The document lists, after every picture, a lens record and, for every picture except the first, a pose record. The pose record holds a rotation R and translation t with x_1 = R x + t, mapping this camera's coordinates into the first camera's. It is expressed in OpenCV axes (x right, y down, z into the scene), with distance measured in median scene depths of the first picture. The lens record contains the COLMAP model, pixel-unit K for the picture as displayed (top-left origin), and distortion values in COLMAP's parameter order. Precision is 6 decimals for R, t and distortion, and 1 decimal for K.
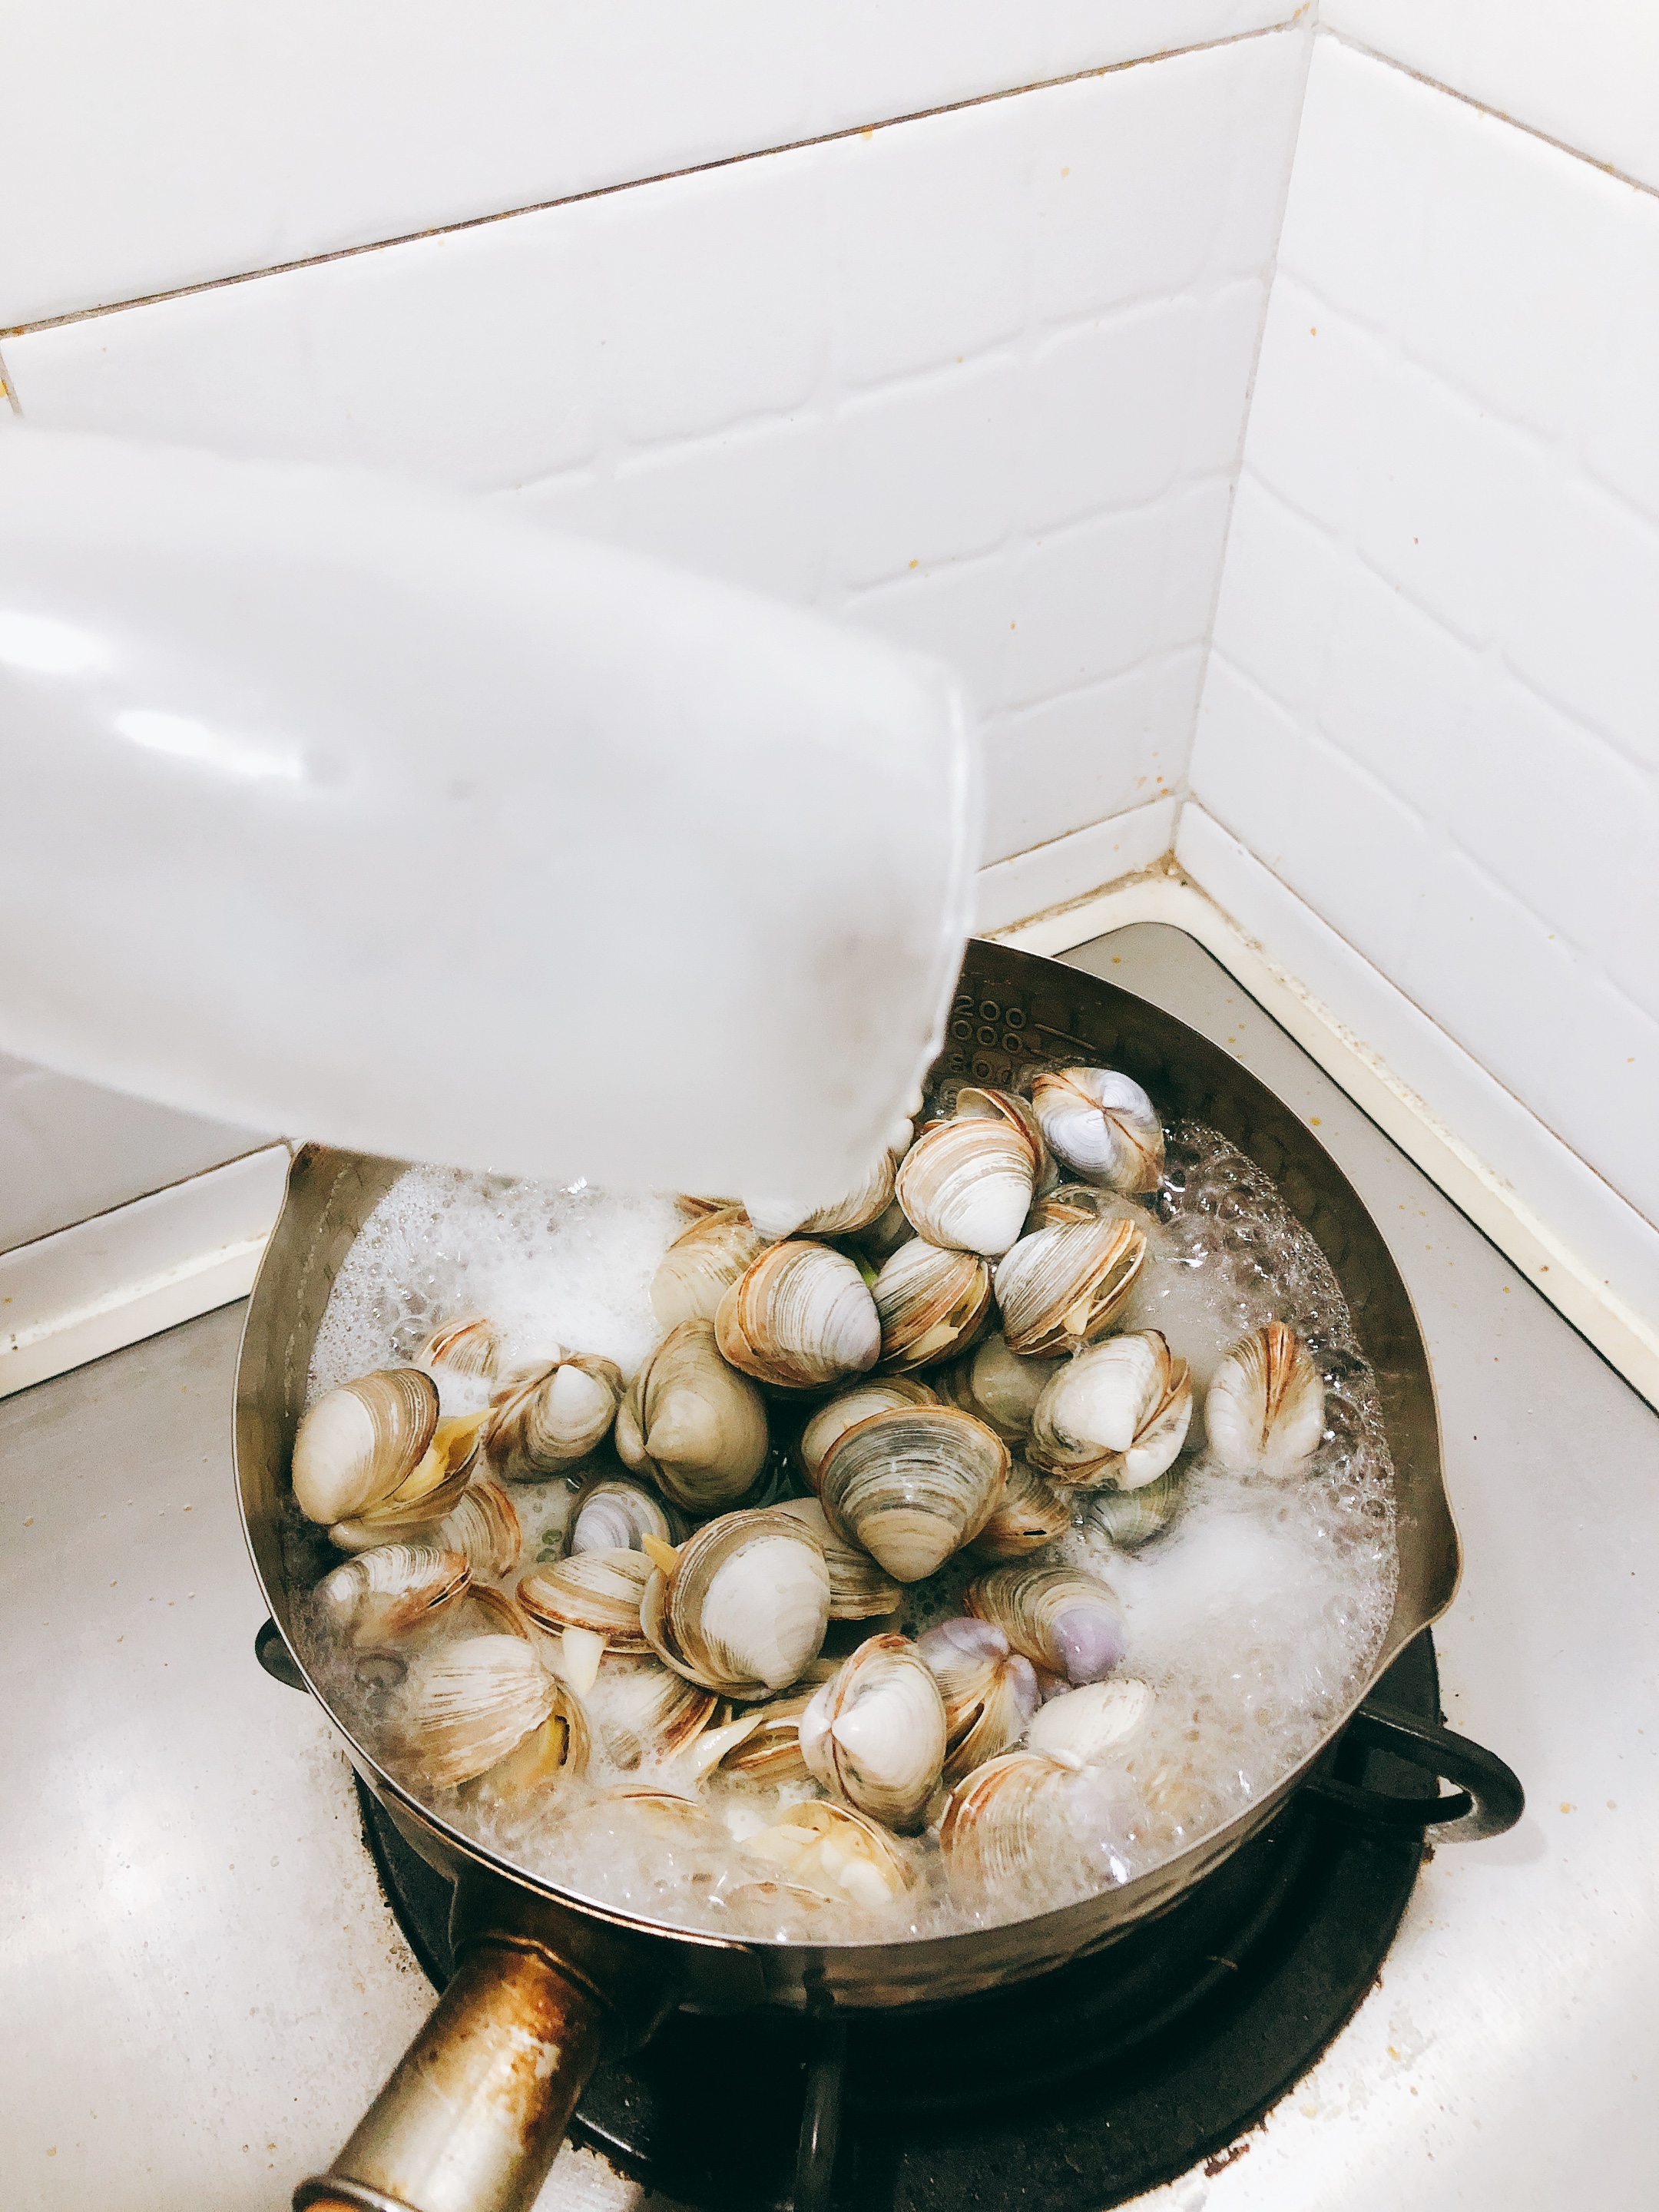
lens RADIAL K [[1927.8, 0, 829.5], [0, 1927.8, 1106.0], [0, 0, 1]] dist [-0.015264, -0.001911]
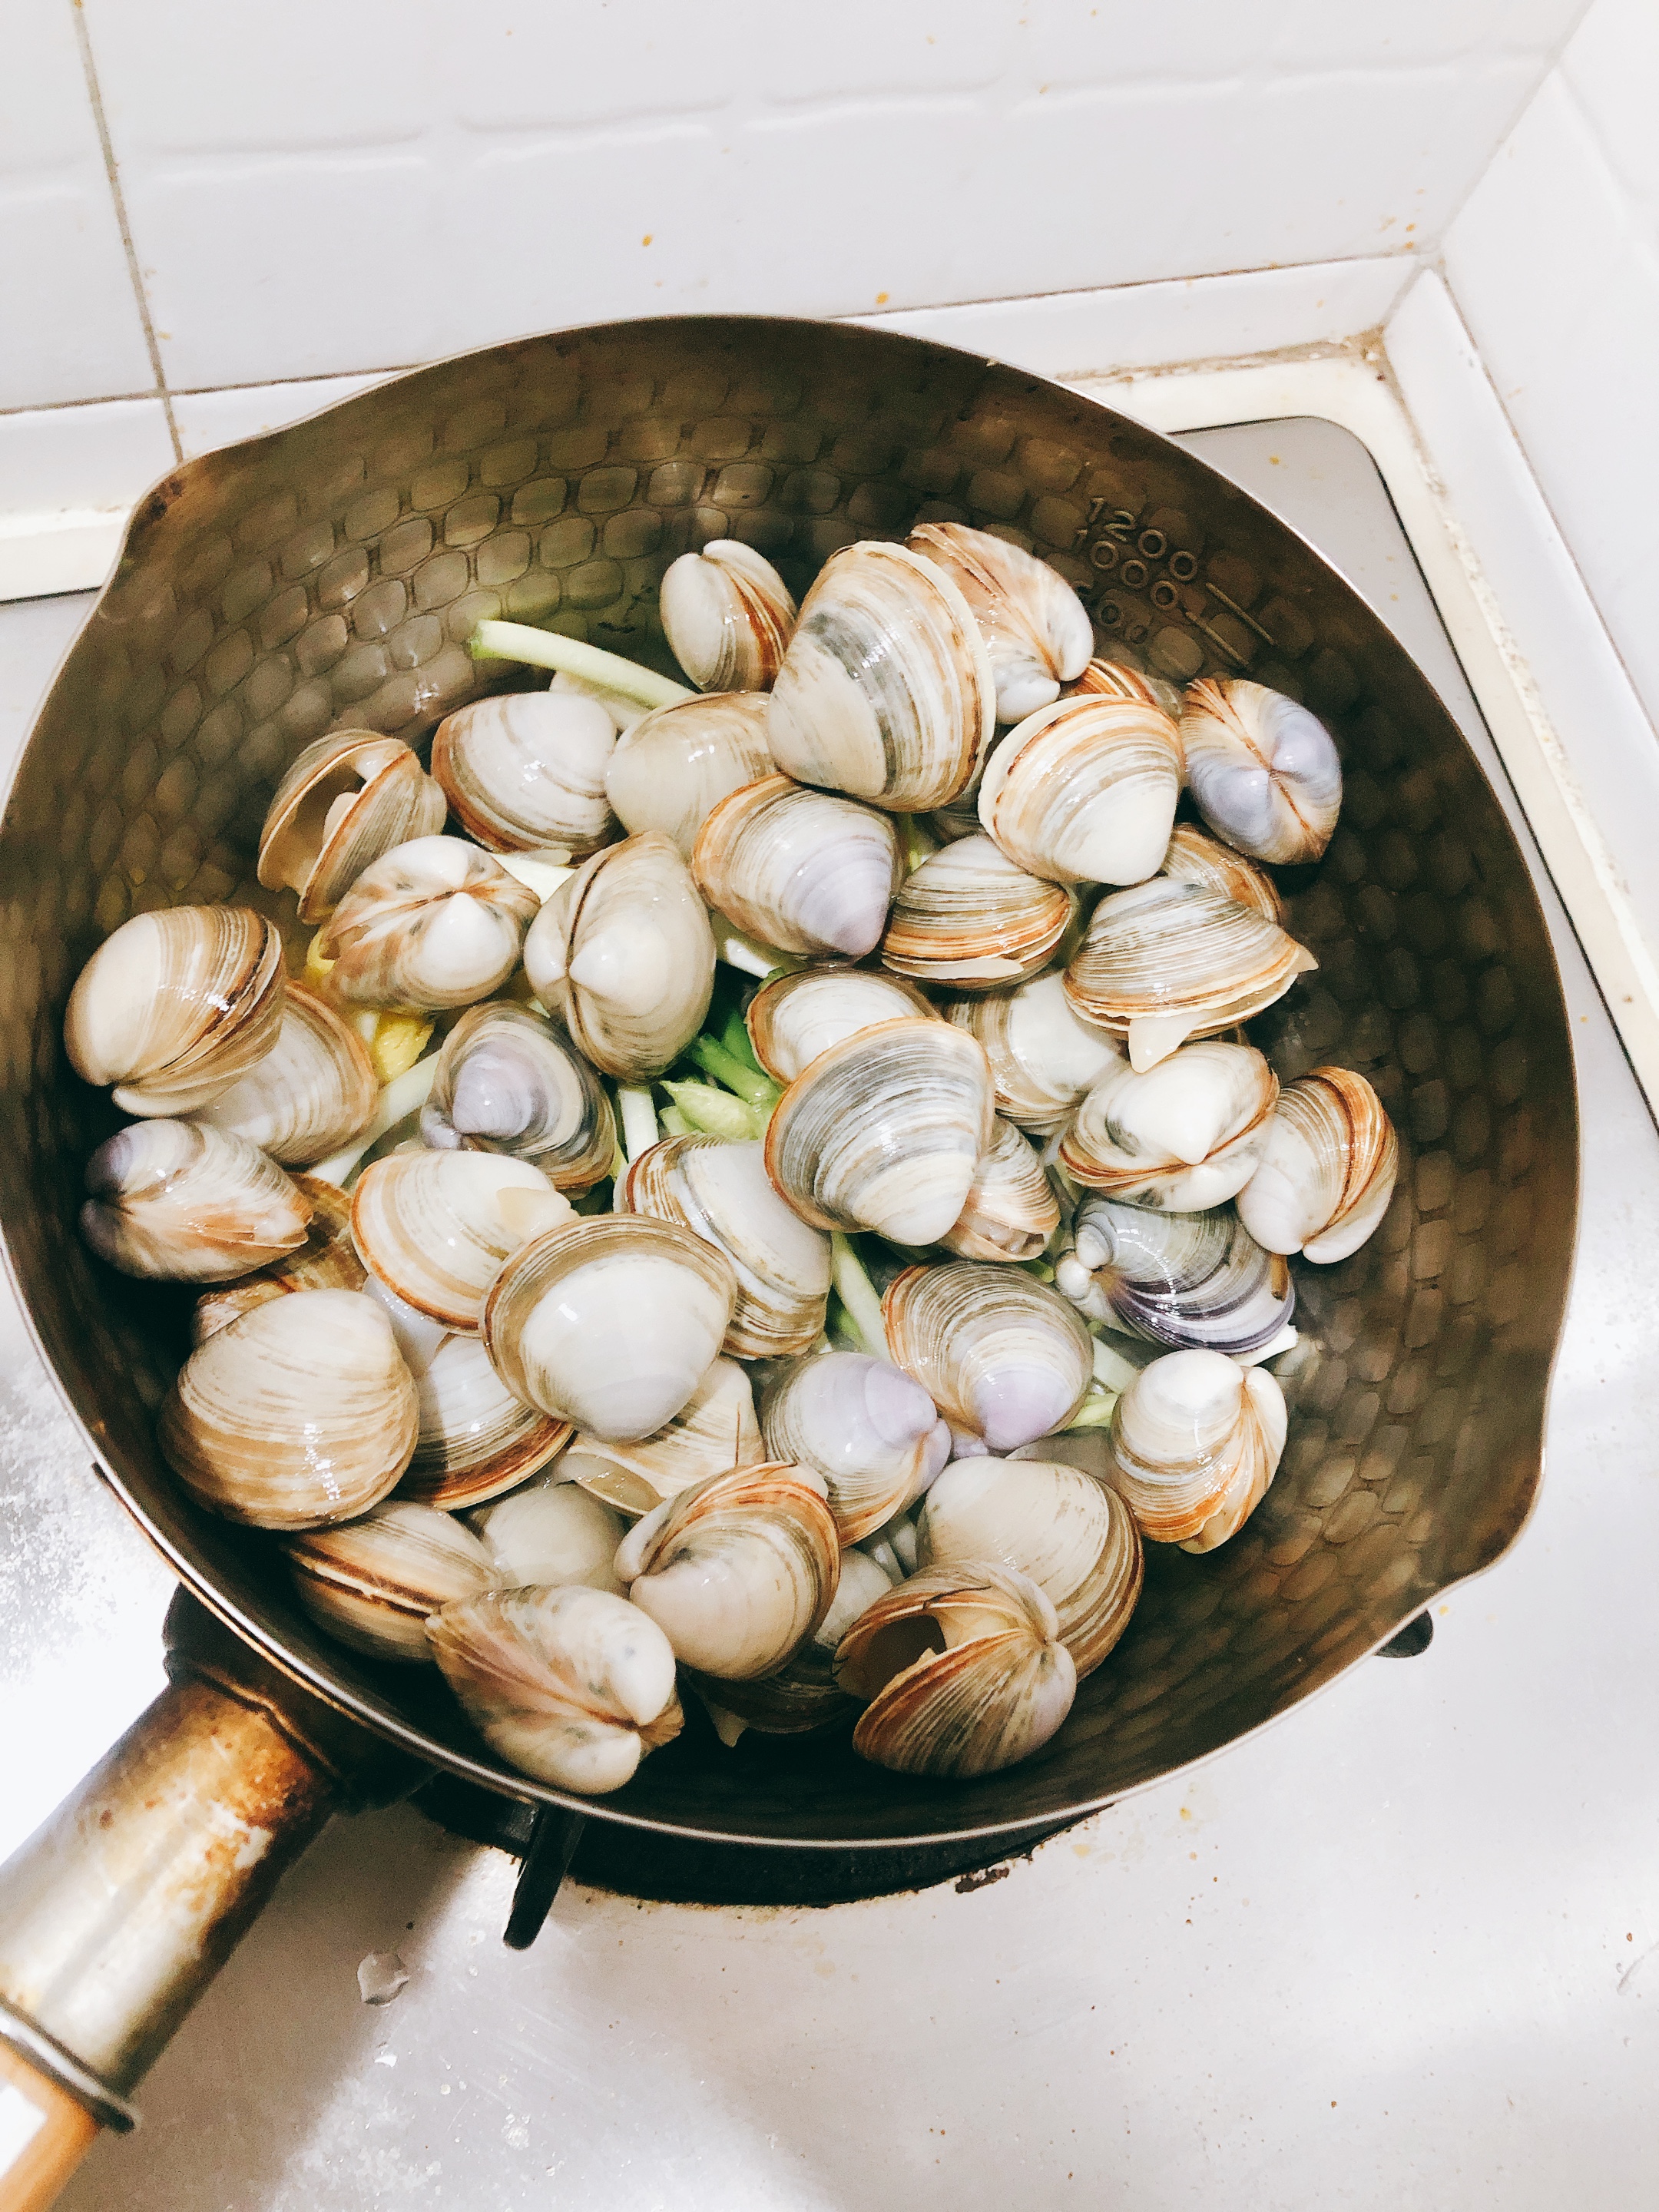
lens RADIAL K [[1850.4, 0, 829.5], [0, 1850.4, 1106.0], [0, 0, 1]] dist [0.004727, 0.006560]
pose [[0.959832, 0.252953, 0.121397, -0.067840], [-0.279911, 0.893047, 0.352302, -0.081557], [-0.019297, -0.372131, 0.927980, 0.306812]]
